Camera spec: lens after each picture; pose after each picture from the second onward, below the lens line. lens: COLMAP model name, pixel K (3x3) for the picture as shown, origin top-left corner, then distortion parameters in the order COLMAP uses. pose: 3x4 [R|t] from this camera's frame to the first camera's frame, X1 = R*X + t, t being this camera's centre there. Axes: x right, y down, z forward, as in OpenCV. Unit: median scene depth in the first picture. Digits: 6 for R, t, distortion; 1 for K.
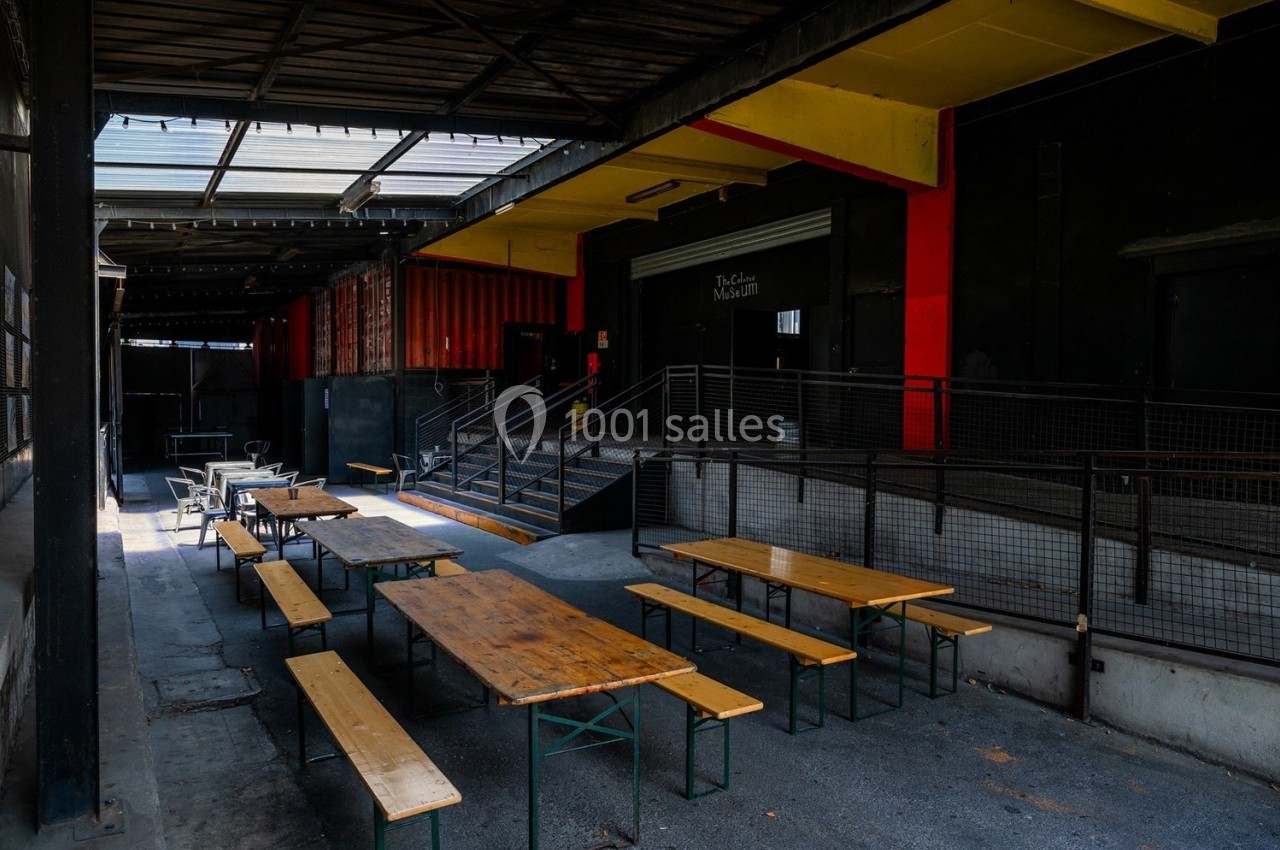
lens RADIAL K [[901.7, 0, 640.0], [0, 901.7, 425.0], [0, 0, 1]] dist [0.023662, 0.000618]
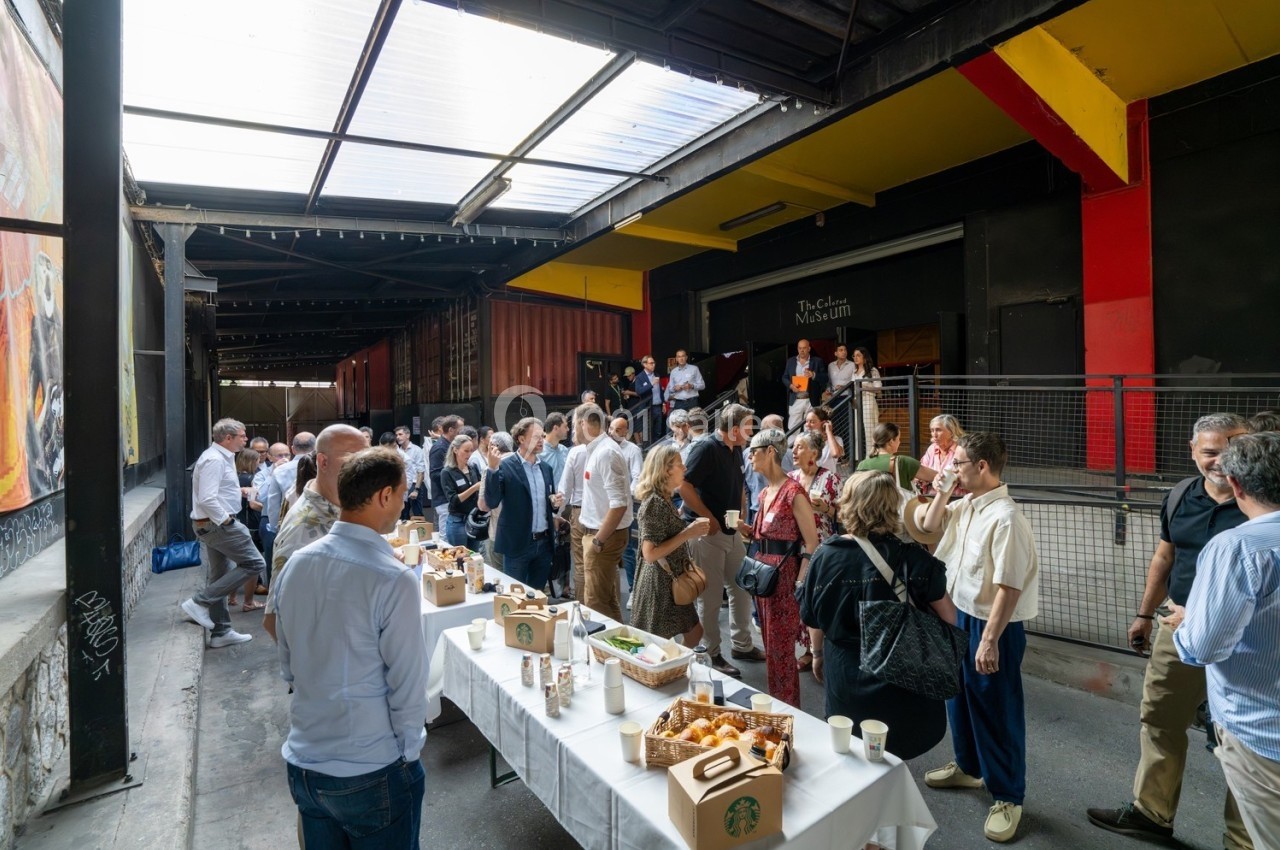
lens RADIAL K [[598.6, 0, 640.0], [0, 598.6, 425.0], [0, 0, 1]] dist [-0.044472, 0.000292]
pose [[0.996127, -0.023688, 0.084675, -0.191219], [0.025379, 0.999498, -0.018950, -0.012538], [-0.084183, 0.021026, 0.996228, 0.370084]]
